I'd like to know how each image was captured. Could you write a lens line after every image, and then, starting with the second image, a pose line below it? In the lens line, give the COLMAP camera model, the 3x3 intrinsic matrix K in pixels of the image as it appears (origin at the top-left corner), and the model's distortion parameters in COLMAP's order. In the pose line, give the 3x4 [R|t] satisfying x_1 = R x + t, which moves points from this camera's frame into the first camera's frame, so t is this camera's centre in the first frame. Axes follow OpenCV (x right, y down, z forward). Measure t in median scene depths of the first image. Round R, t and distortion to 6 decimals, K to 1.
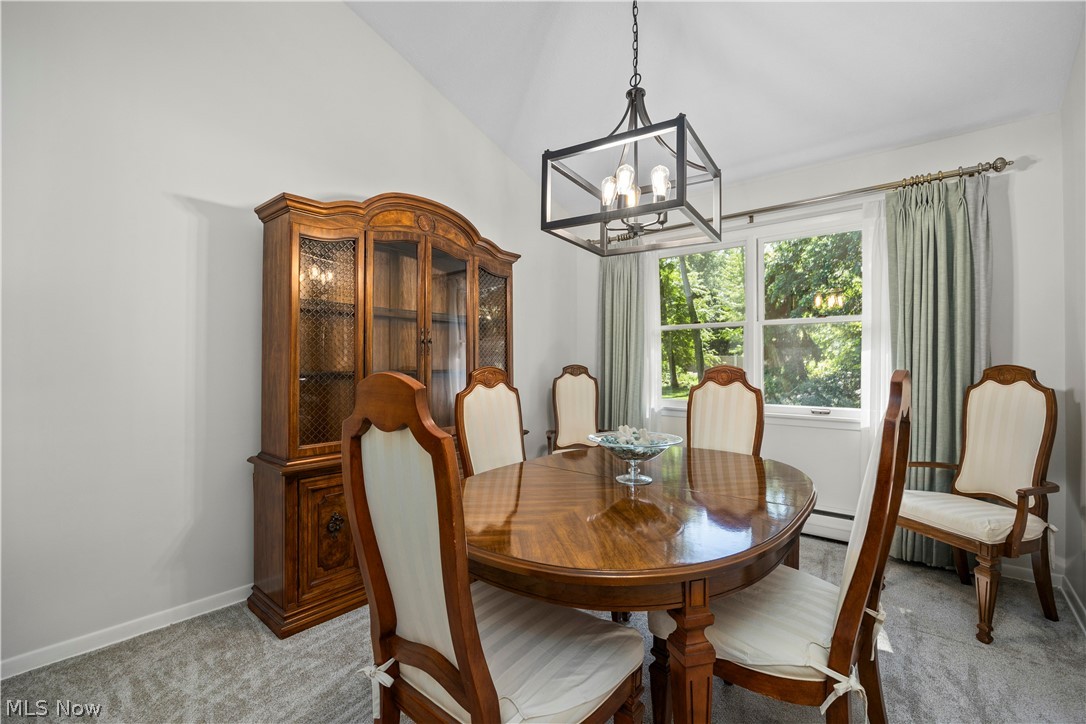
lens RADIAL K [[481.8, 0, 540.8], [0, 481.8, 360.2], [0, 0, 1]] dist [-0.013763, 0.000338]
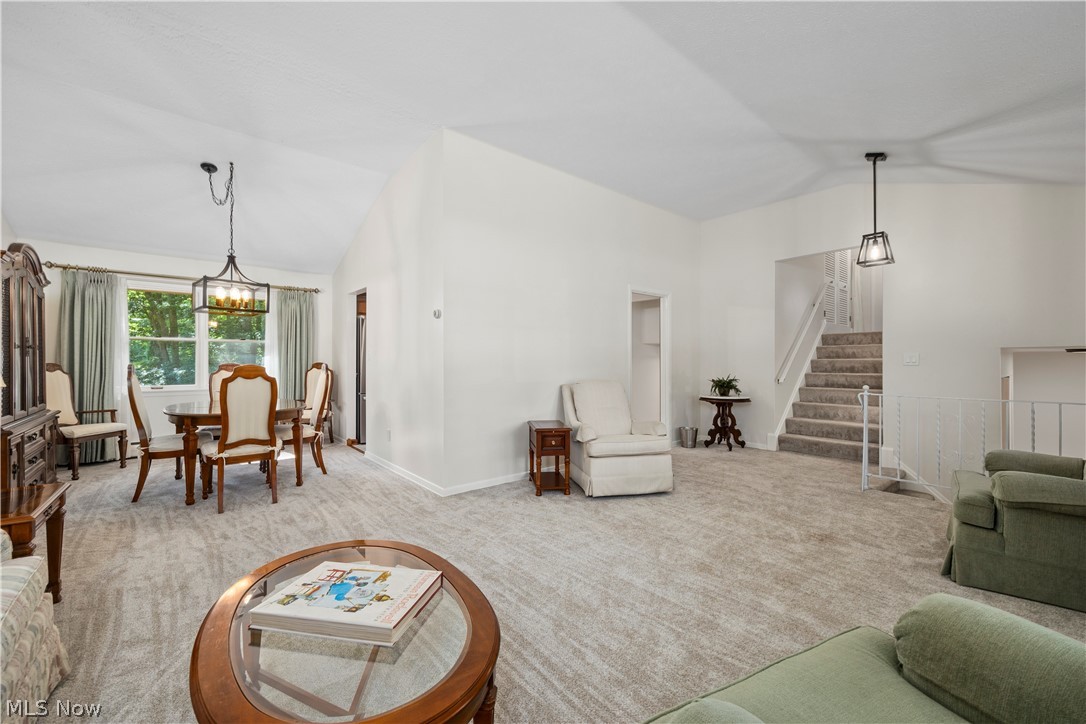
lens RADIAL K [[426.4, 0, 551.6], [0, 426.4, 362.6], [0, 0, 1]] dist [-0.005121, -0.000247]
pose [[0.163772, 0.001467, 0.986497, -1.174502], [-0.007733, 0.999970, -0.000204, 0.000184], [-0.986468, -0.007596, 0.163779, -0.712171]]
